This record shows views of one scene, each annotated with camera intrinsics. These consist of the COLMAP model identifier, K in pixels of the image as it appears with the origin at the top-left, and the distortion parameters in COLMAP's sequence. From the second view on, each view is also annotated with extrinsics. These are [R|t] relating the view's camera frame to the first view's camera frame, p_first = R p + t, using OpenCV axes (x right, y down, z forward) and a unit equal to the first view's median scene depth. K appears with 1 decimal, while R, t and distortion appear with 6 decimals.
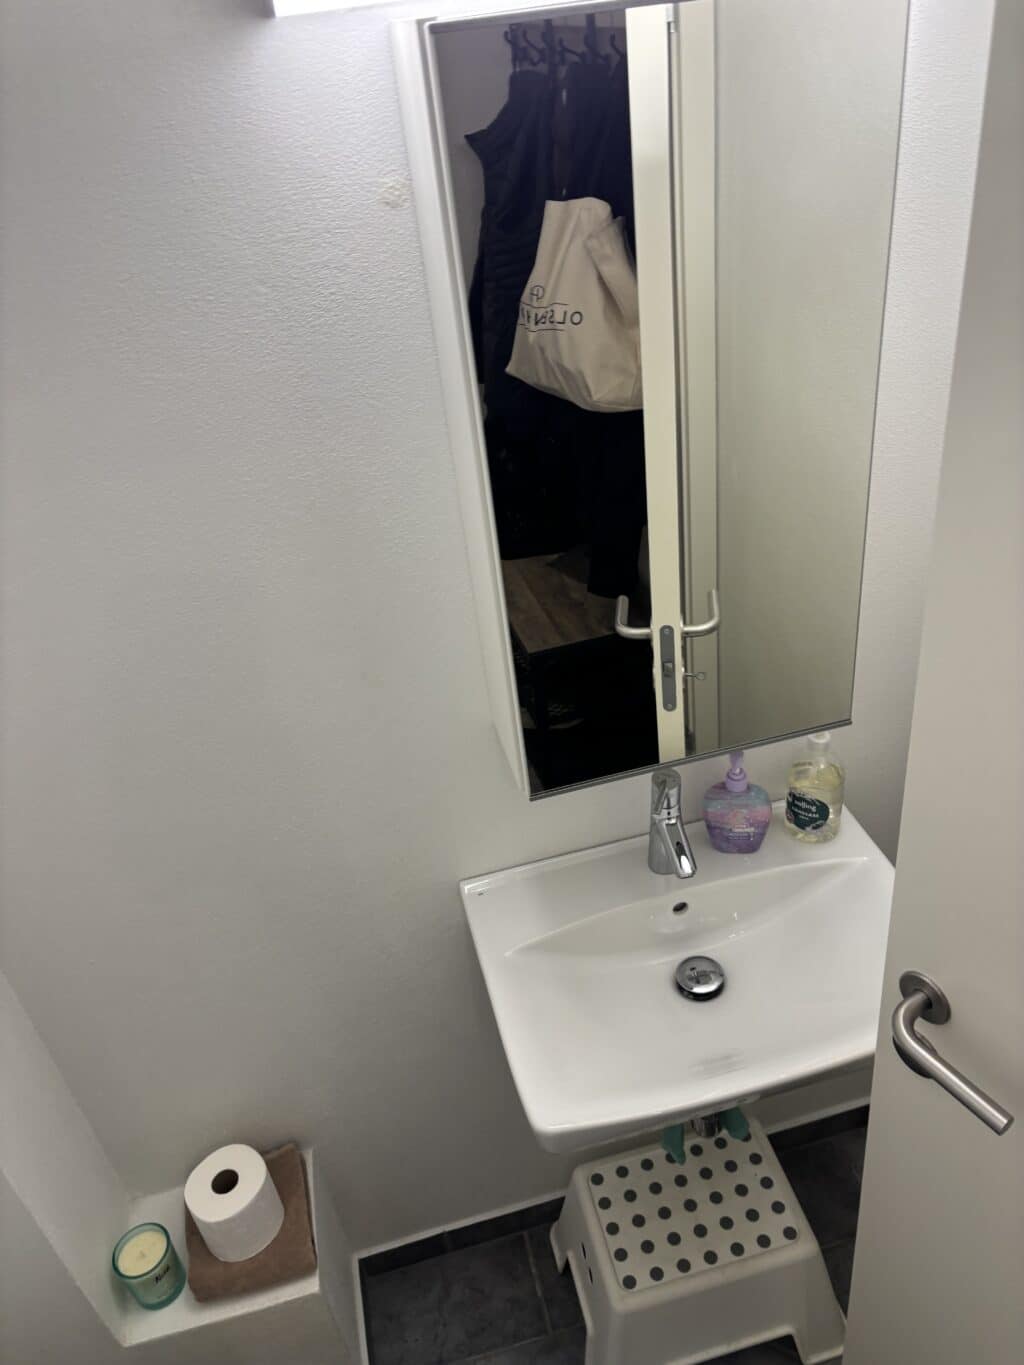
lens RADIAL K [[1038.0, 0, 522.6], [0, 1038.0, 677.4], [0, 0, 1]] dist [0.052730, -0.058931]
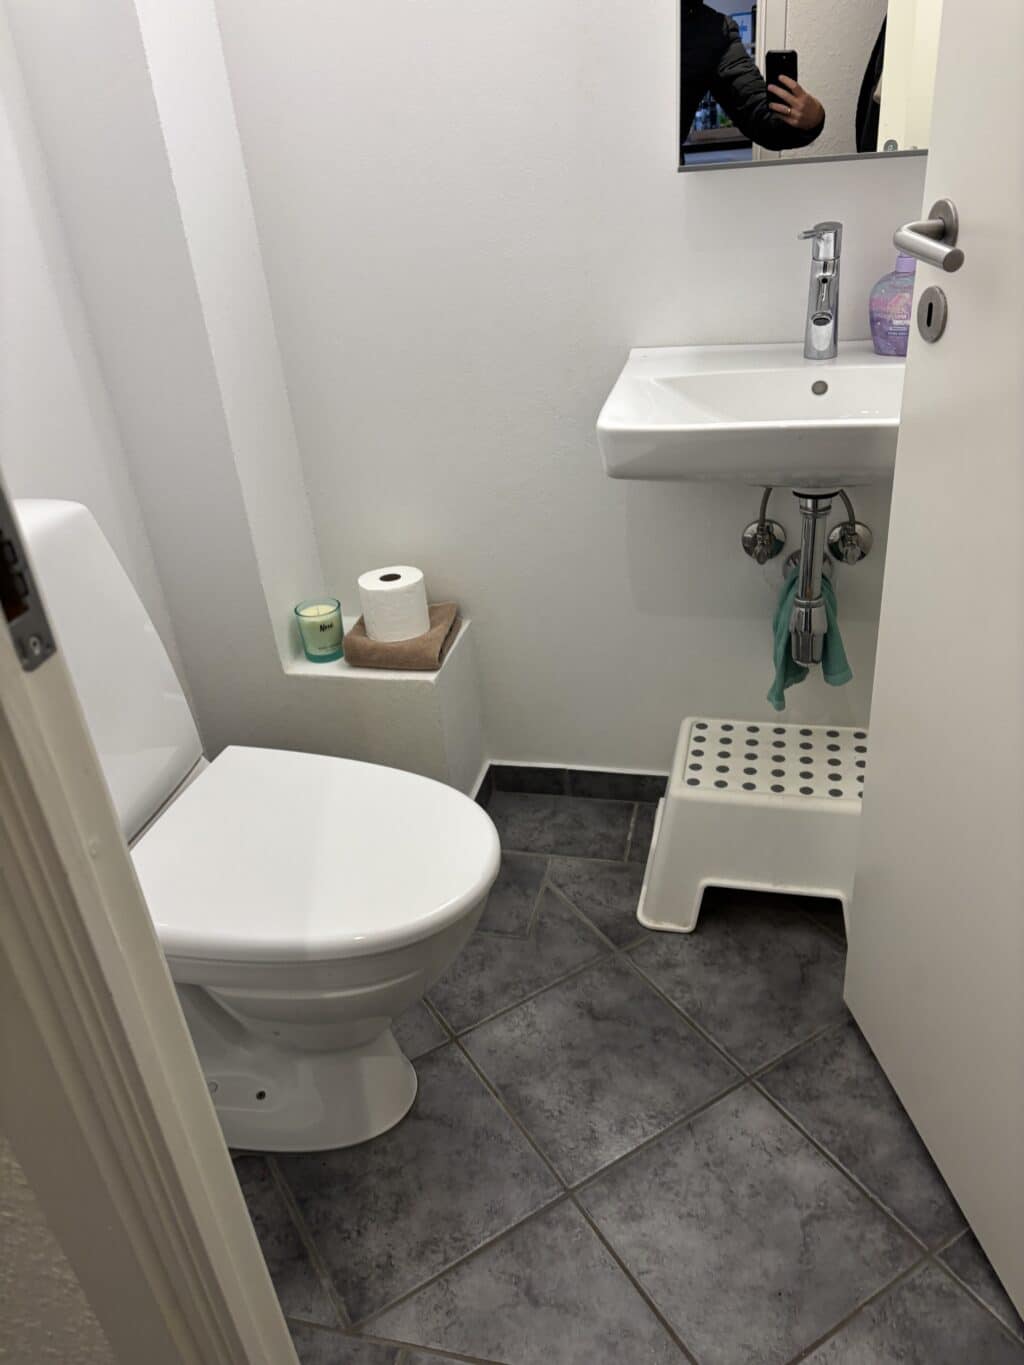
lens RADIAL K [[1038.0, 0, 504.5], [0, 1038.0, 686.3], [0, 0, 1]] dist [0.052730, -0.058931]
pose [[0.890118, 0.252876, -0.379136, 0.296851], [-0.263334, 0.964381, 0.024979, 0.489929], [0.371948, 0.077606, 0.925004, -0.055882]]
